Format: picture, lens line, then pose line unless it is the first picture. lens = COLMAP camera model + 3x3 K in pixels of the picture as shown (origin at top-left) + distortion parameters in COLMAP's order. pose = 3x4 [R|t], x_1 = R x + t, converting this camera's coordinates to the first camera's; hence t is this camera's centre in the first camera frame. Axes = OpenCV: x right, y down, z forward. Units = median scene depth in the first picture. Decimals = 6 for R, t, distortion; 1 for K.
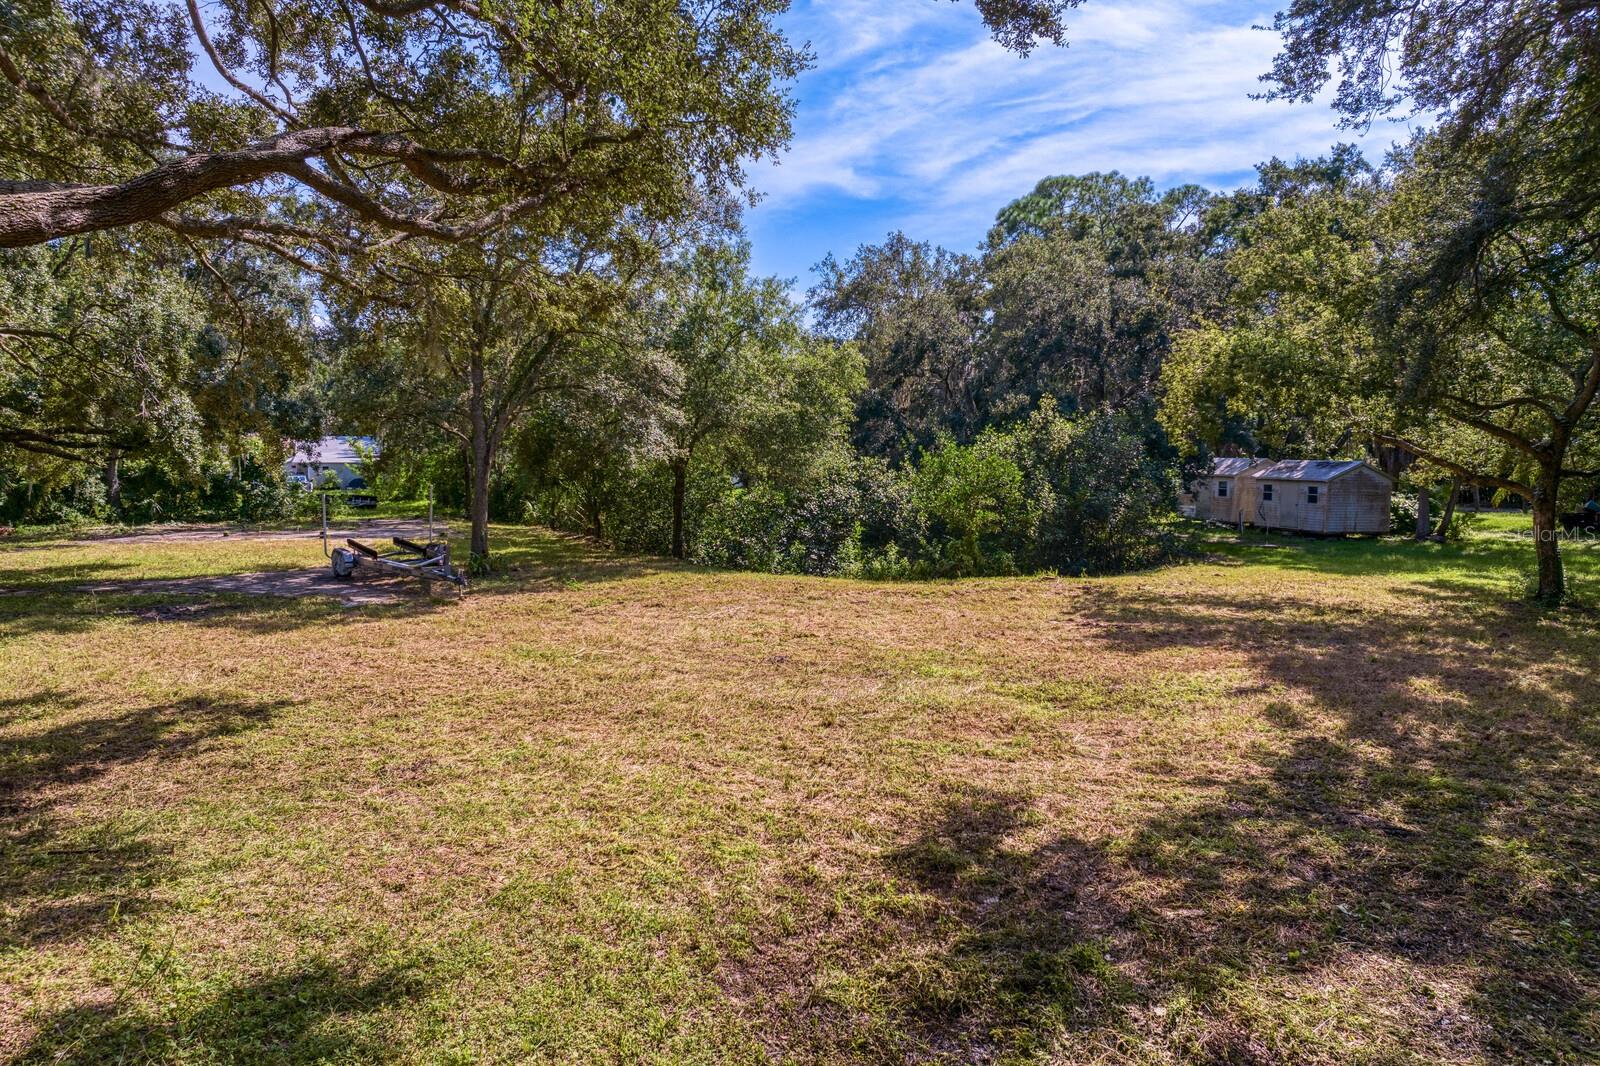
lens RADIAL K [[1130.5, 0, 801.1], [0, 1130.5, 538.2], [0, 0, 1]] dist [-0.048177, 0.017944]
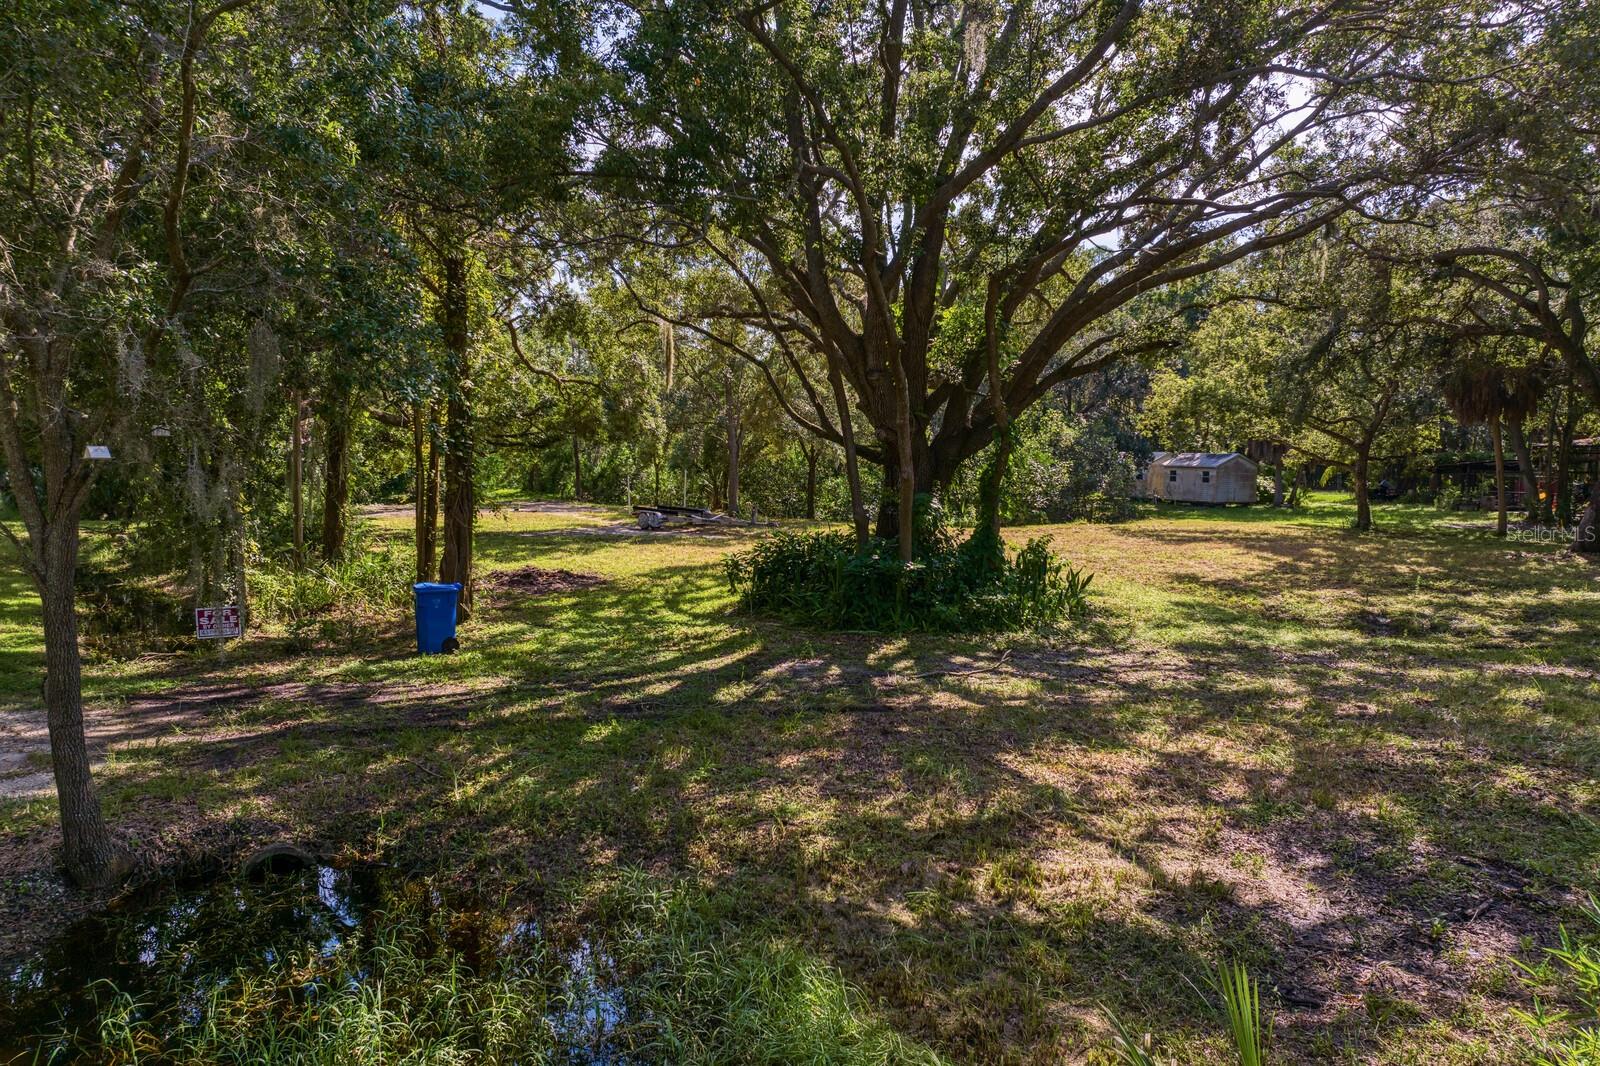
lens RADIAL K [[1130.5, 0, 801.2], [0, 1130.5, 530.0], [0, 0, 1]] dist [-0.048177, 0.017944]
pose [[0.990552, -0.010777, 0.136714, -0.371239], [0.011331, 0.999930, -0.003275, 0.040757], [-0.136670, 0.004793, 0.990605, -0.522520]]
